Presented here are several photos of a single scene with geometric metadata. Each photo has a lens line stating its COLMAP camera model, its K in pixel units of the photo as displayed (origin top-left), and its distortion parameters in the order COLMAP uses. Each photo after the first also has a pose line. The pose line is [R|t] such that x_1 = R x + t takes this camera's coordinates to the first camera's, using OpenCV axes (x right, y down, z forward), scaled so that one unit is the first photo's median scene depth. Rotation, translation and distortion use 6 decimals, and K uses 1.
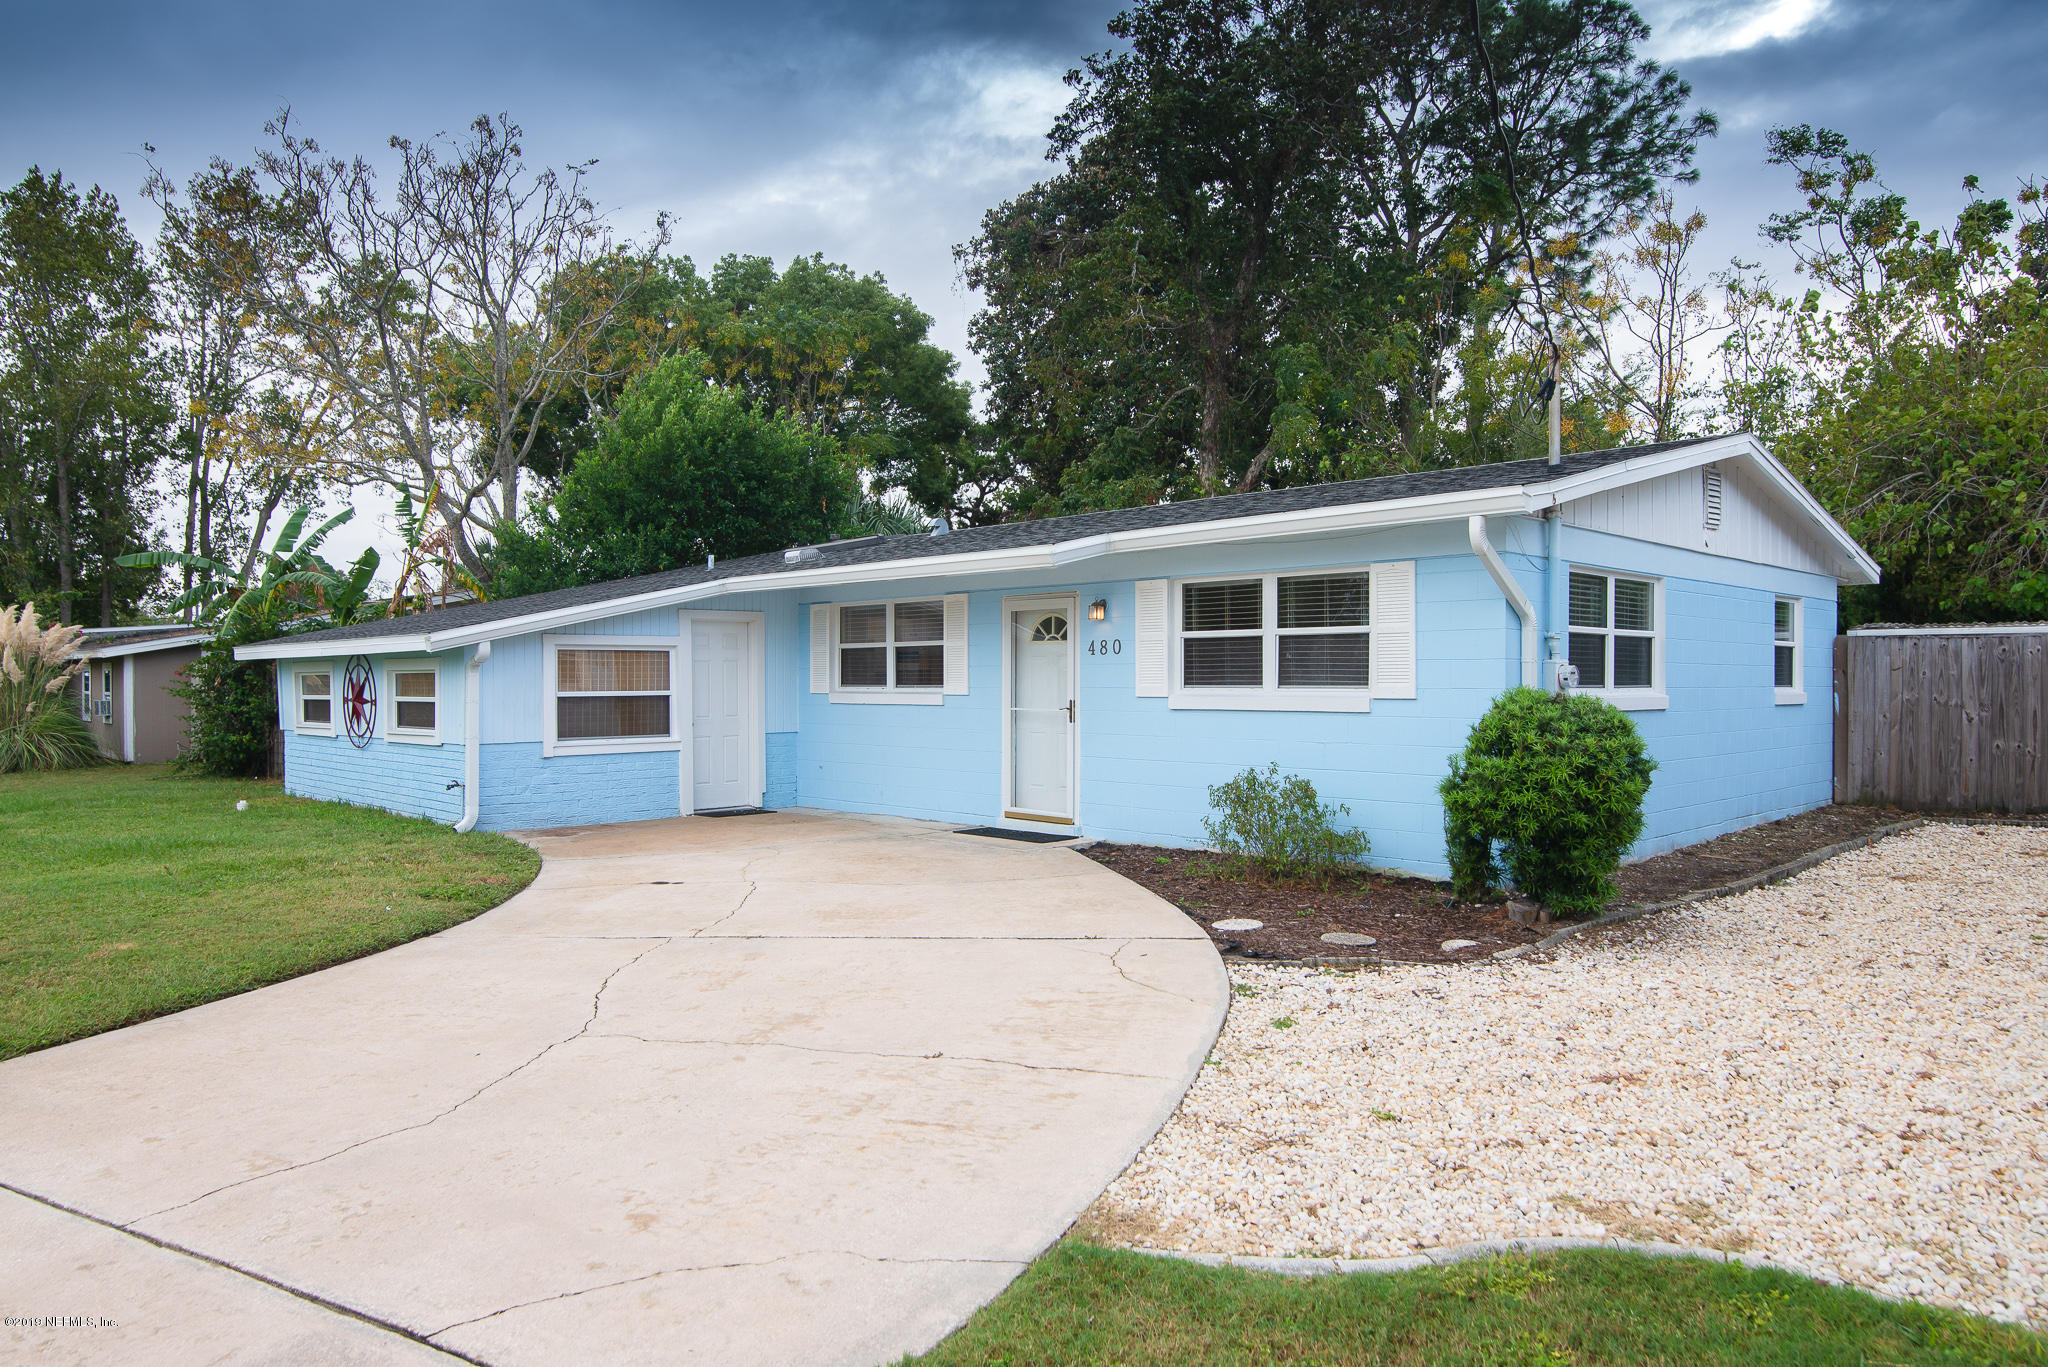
lens RADIAL K [[1387.4, 0, 1024.0], [0, 1387.4, 683.5], [0, 0, 1]] dist [-0.064255, 0.044679]
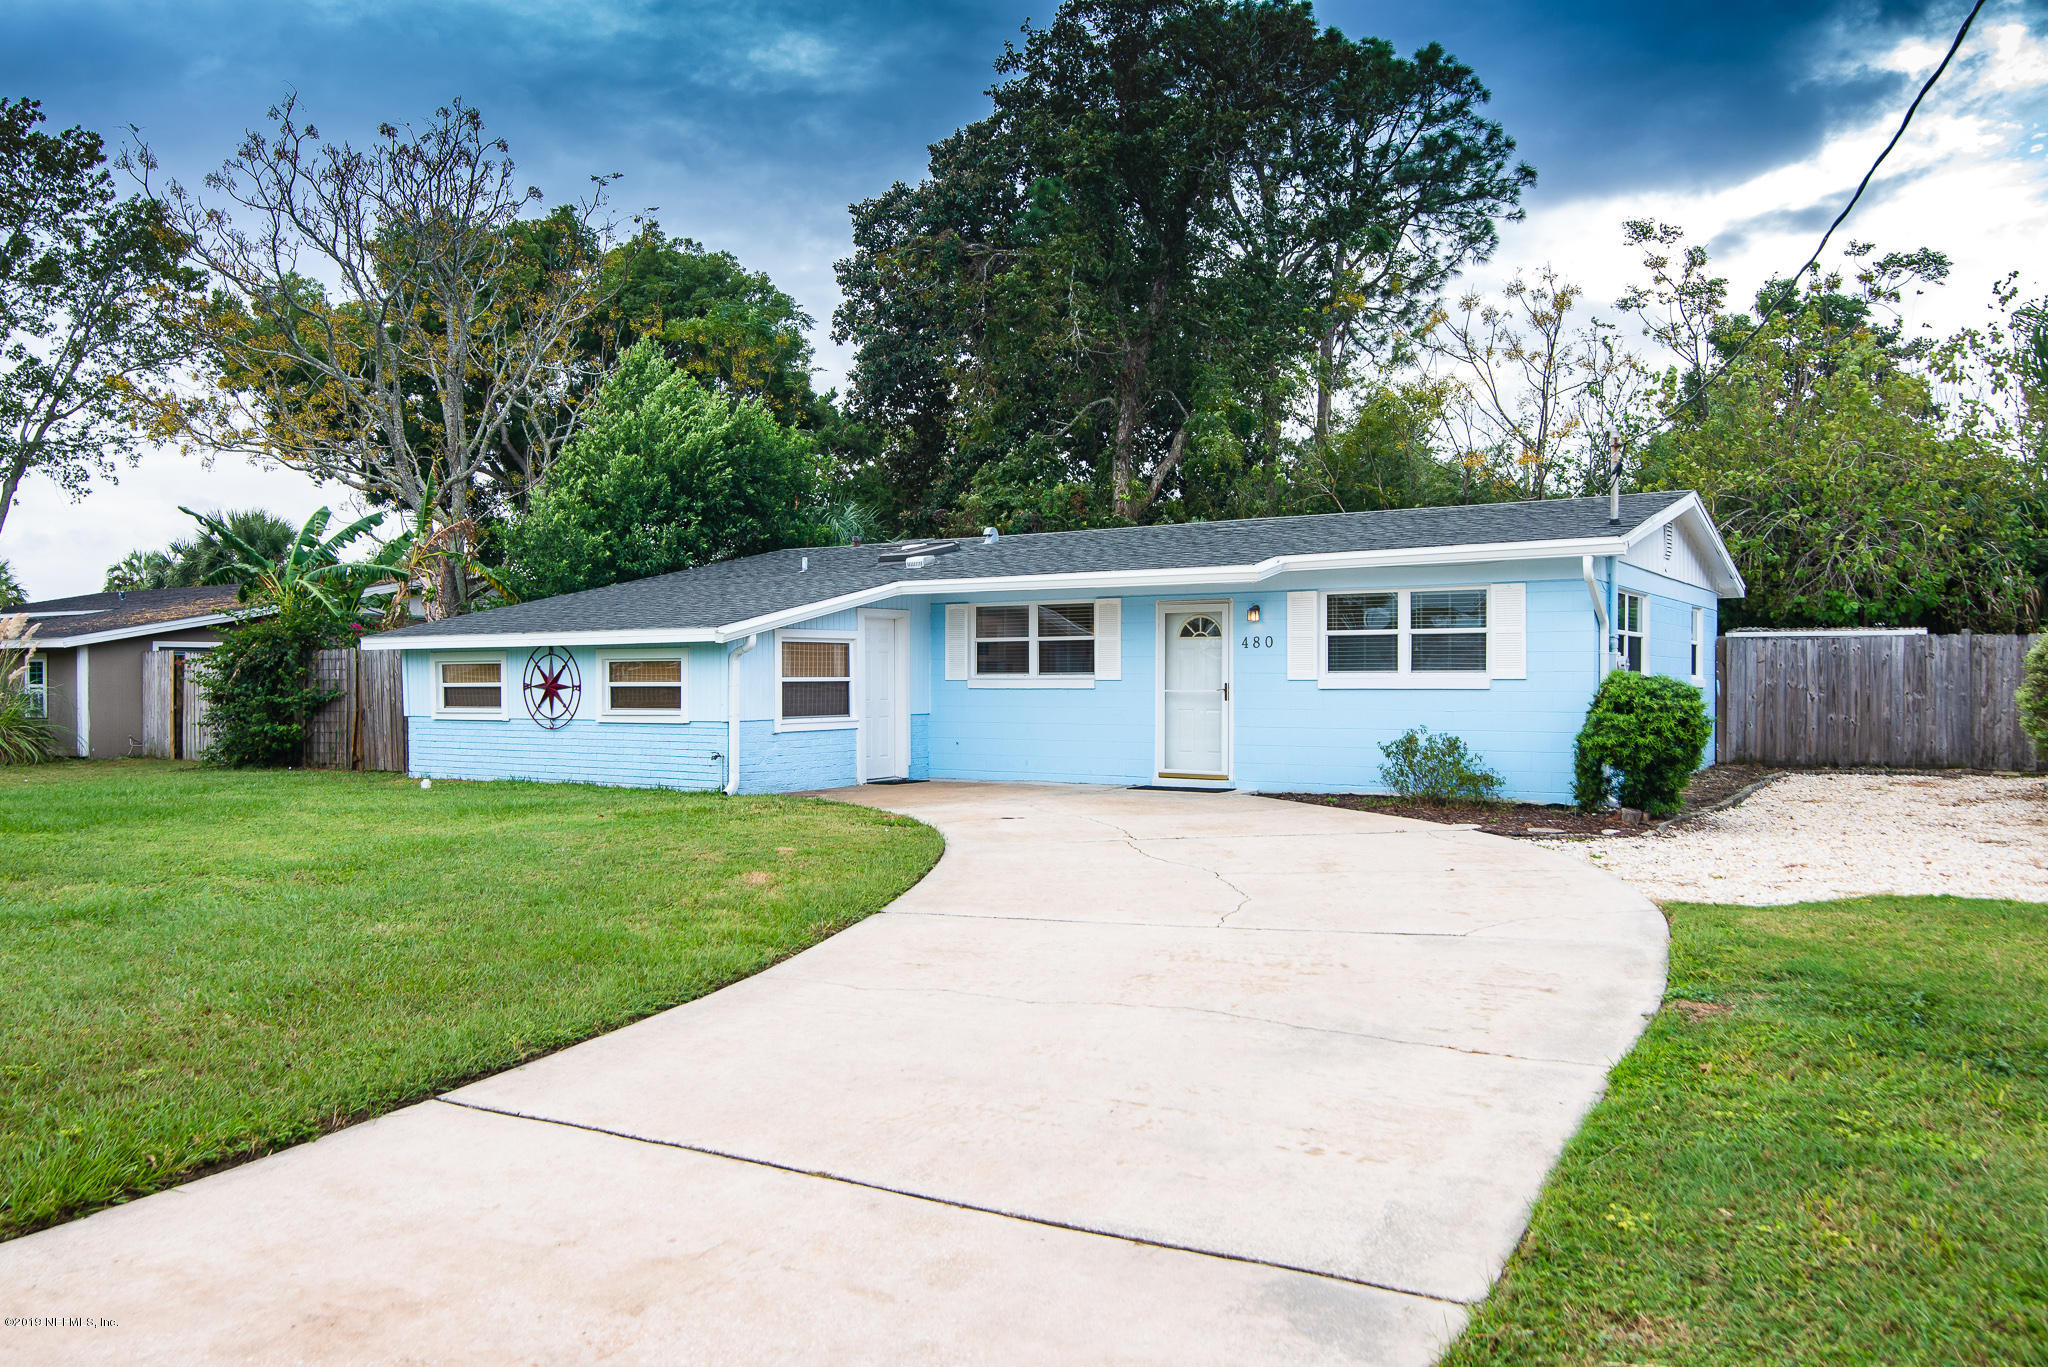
lens RADIAL K [[1592.0, 0, 1024.0], [0, 1592.0, 683.5], [0, 0, 1]] dist [-0.069489, -0.002379]
pose [[0.973065, -0.000274, 0.230530, -0.437095], [0.000408, 1.000000, -0.000533, 0.011665], [-0.230530, 0.000613, 0.973065, -0.346333]]
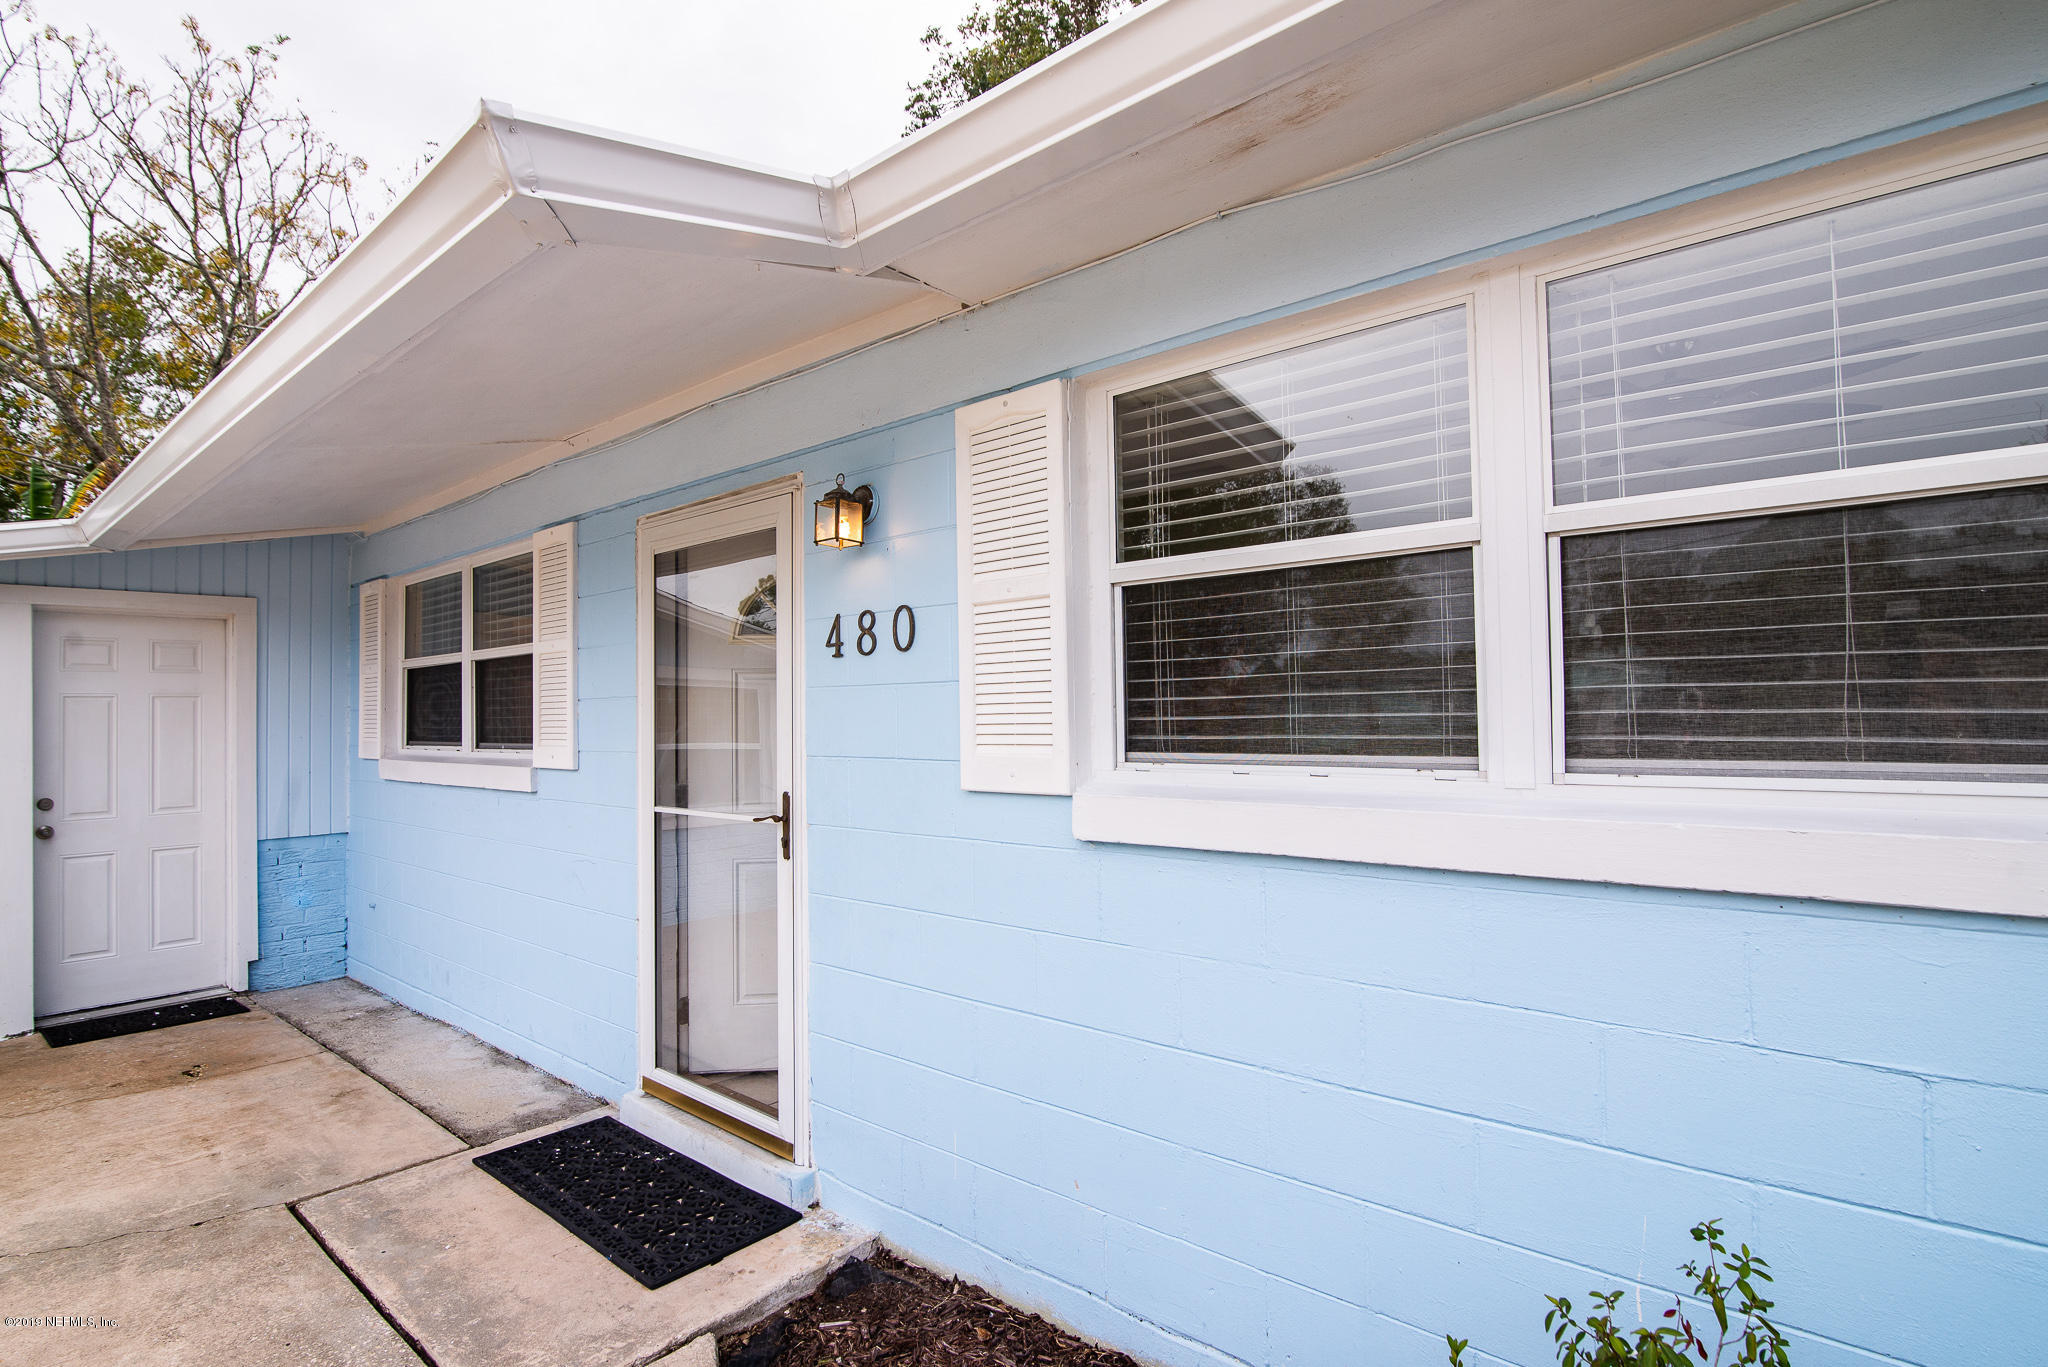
lens RADIAL K [[998.9, 0, 1024.0], [0, 998.9, 683.5], [0, 0, 1]] dist [0.000198, -0.000033]
pose [[0.996587, -0.017109, 0.080755, 0.066402], [0.019357, 0.999444, -0.027137, -0.006418], [-0.080246, 0.028607, 0.996364, 0.675324]]
